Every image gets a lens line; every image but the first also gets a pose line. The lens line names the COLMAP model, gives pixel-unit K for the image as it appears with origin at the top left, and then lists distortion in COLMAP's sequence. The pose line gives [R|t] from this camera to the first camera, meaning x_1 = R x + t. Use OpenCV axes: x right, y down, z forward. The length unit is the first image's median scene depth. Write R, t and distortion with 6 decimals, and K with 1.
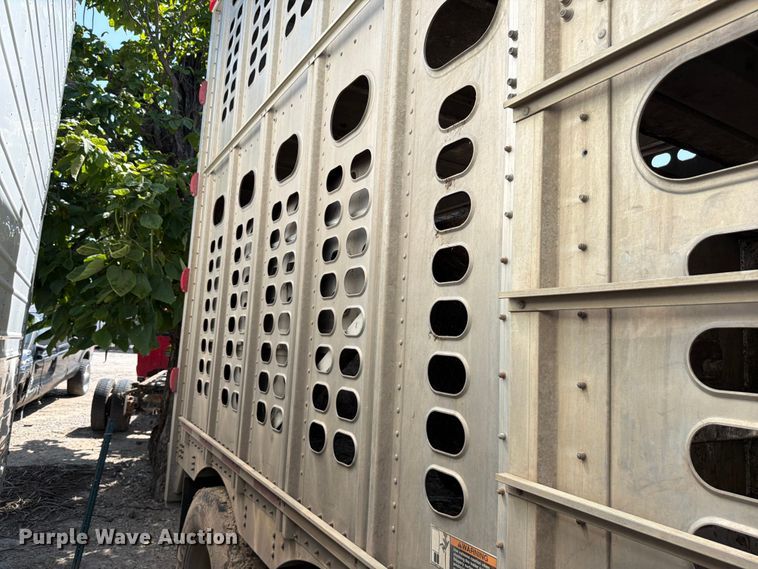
lens RADIAL K [[534.7, 0, 381.1], [0, 534.7, 282.9], [0, 0, 1]] dist [0.073195, -0.112246]
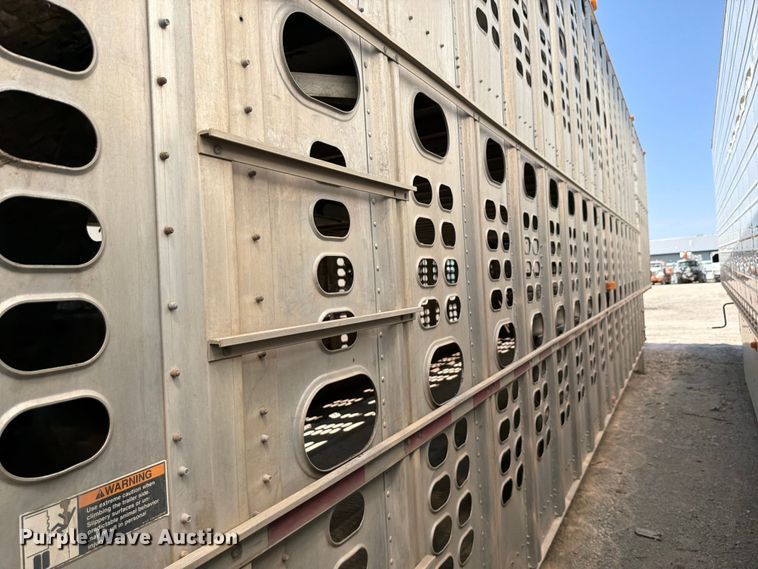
lens RADIAL K [[534.7, 0, 381.1], [0, 534.7, 282.9], [0, 0, 1]] dist [0.073195, -0.112246]
pose [[-0.505352, -0.028886, 0.862430, -0.709290], [-0.071719, 0.997388, -0.008619, 0.271685], [-0.859928, -0.066208, -0.506104, 1.319690]]
